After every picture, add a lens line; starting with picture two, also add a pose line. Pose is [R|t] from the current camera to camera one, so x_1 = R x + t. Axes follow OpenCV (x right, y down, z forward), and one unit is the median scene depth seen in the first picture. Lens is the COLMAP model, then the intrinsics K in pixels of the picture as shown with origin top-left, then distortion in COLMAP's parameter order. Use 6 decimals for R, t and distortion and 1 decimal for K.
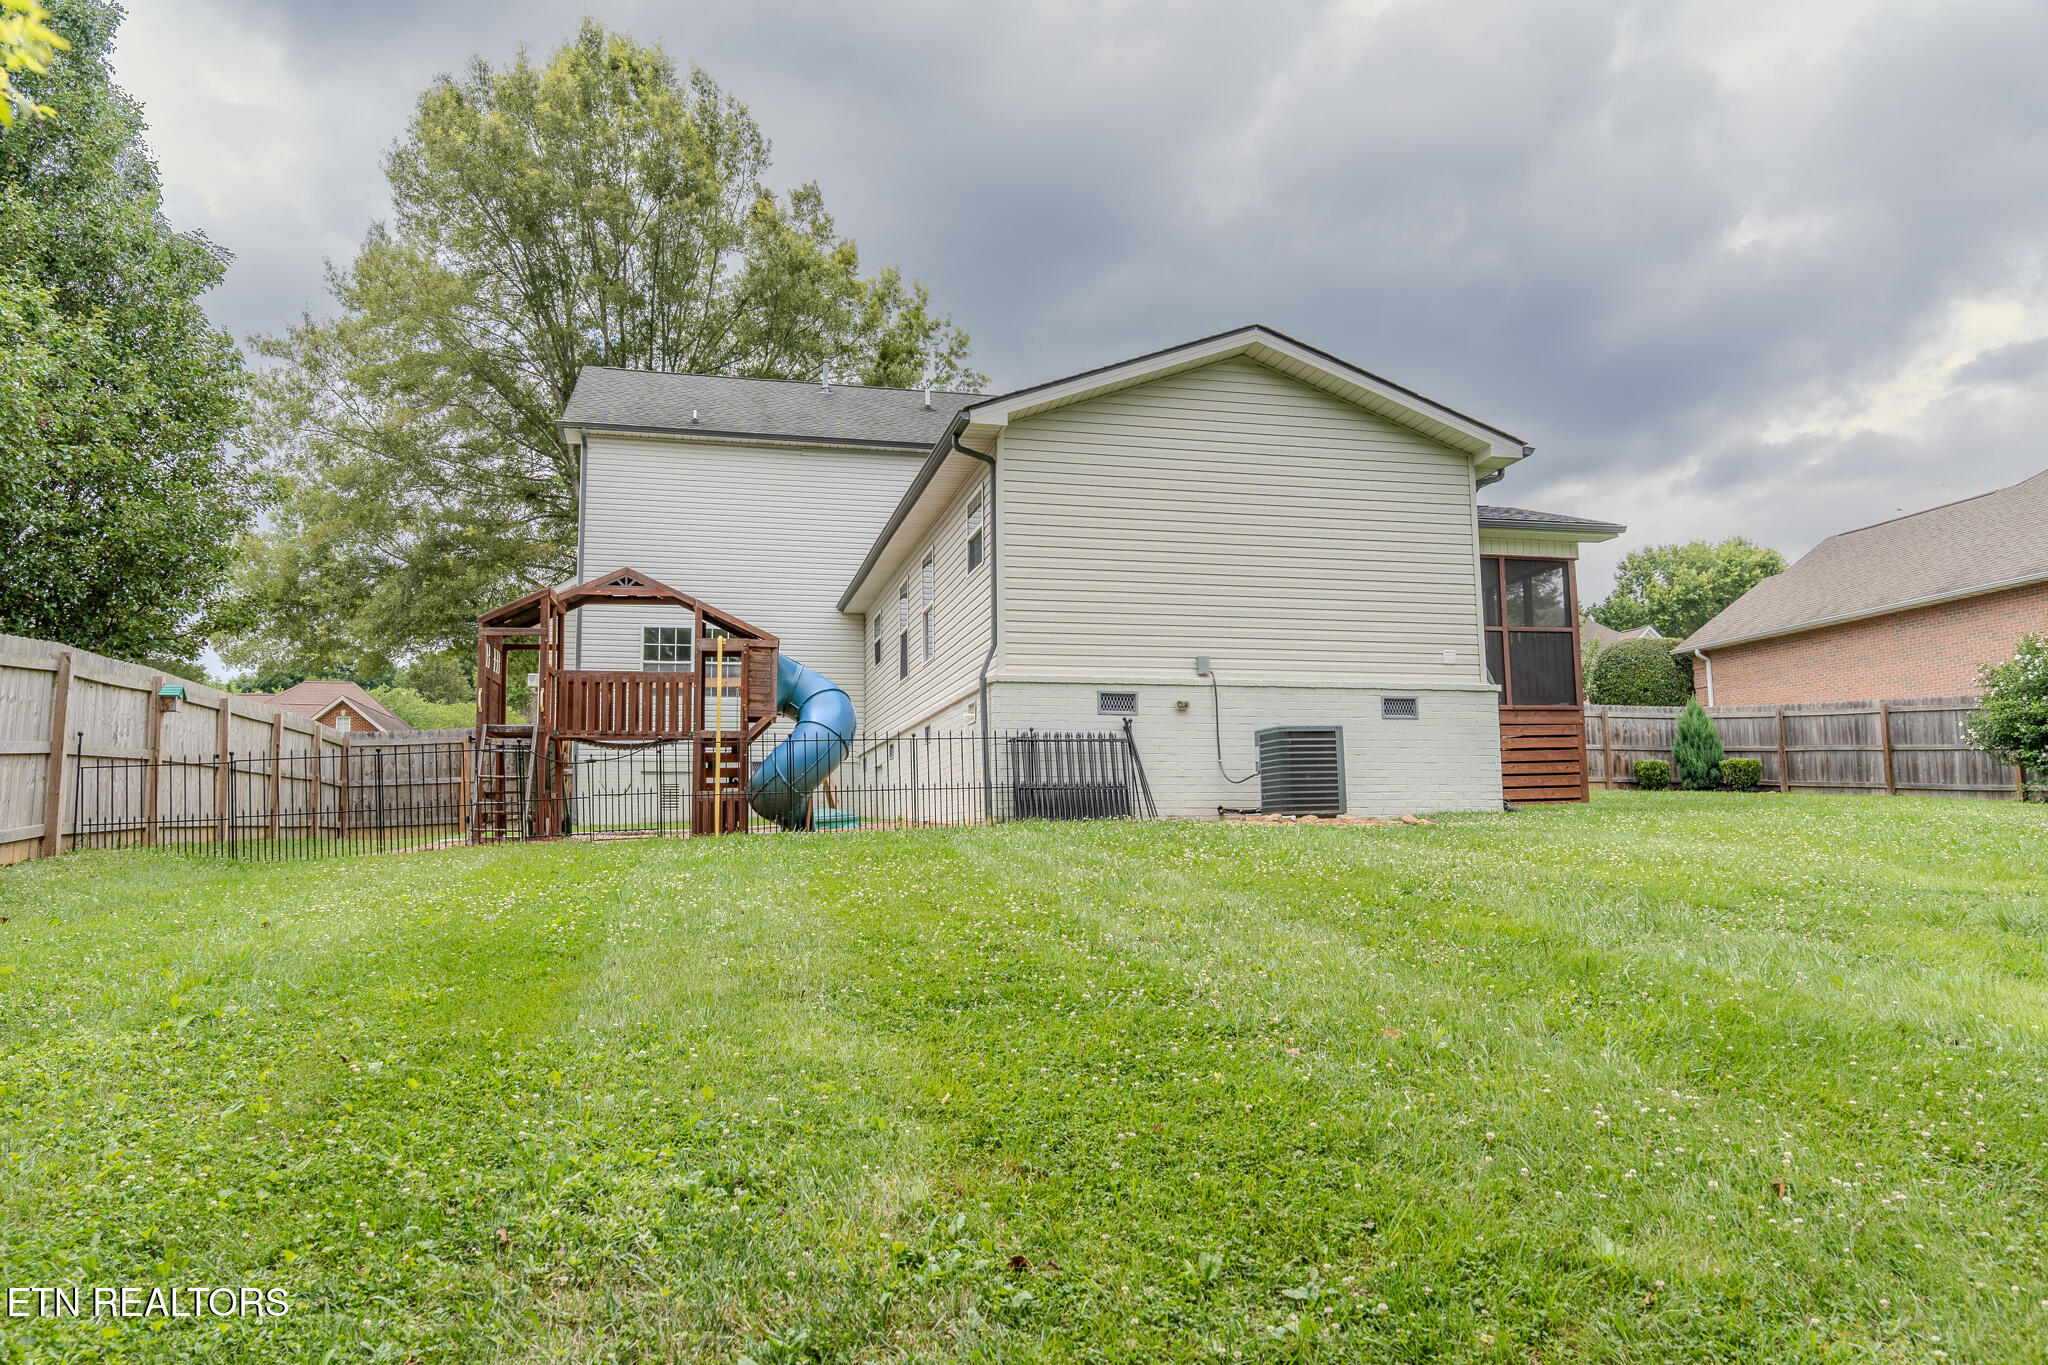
lens RADIAL K [[1355.9, 0, 1027.3], [0, 1355.9, 677.6], [0, 0, 1]] dist [-0.000692, -0.009037]
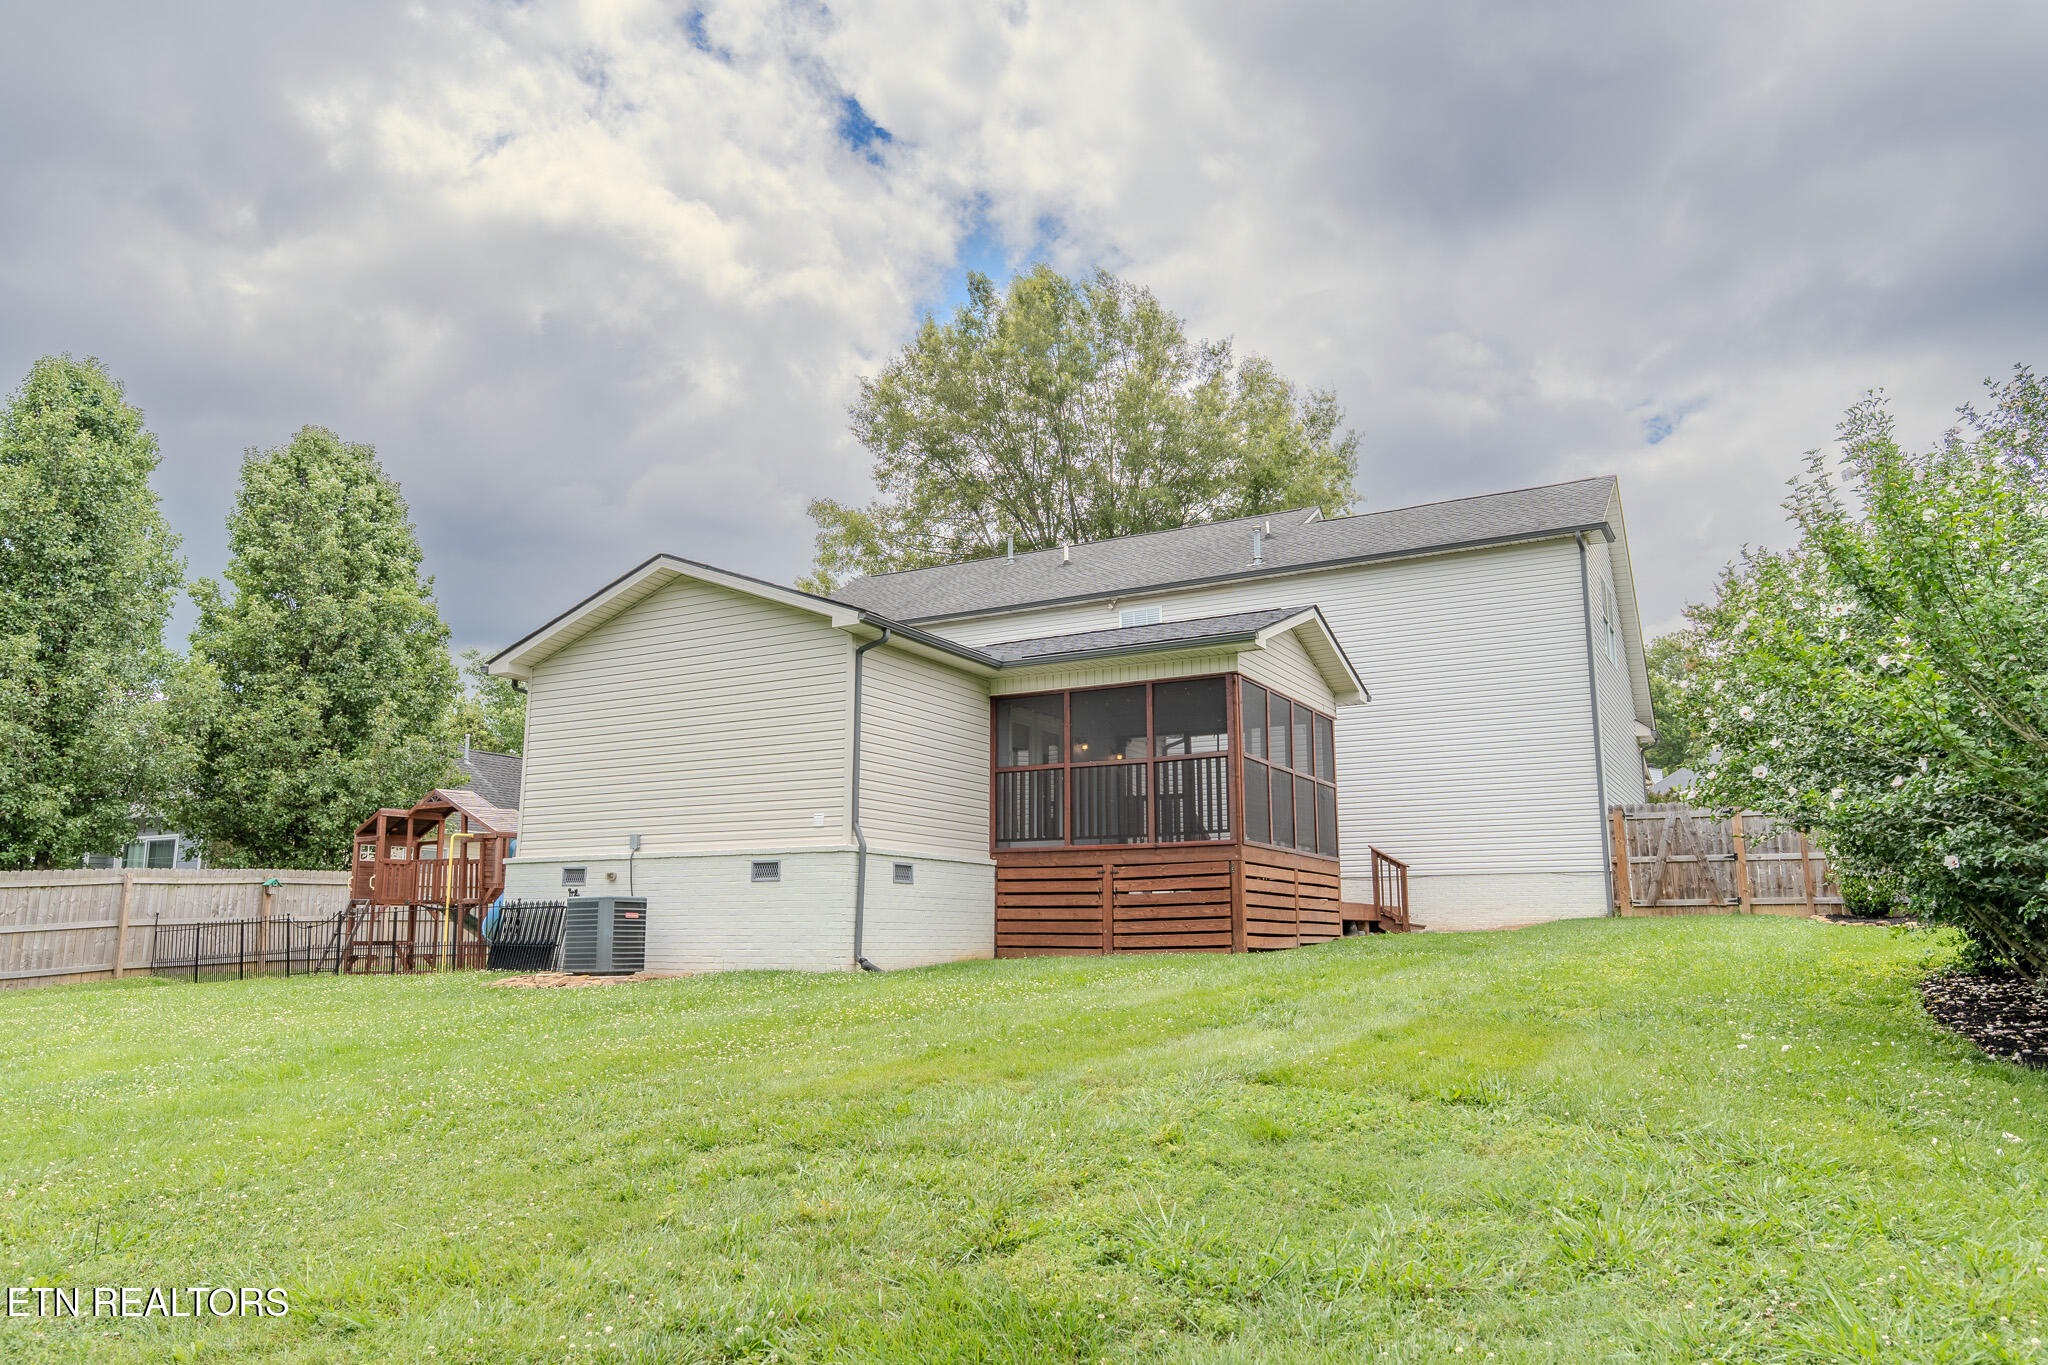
lens RADIAL K [[1355.9, 0, 1024.0], [0, 1355.9, 688.4], [0, 0, 1]] dist [-0.000692, -0.009037]
pose [[0.708464, -0.113274, -0.696597, 1.203246], [0.078105, 0.993557, -0.082126, -0.018148], [0.701411, 0.003775, 0.712747, 0.362343]]
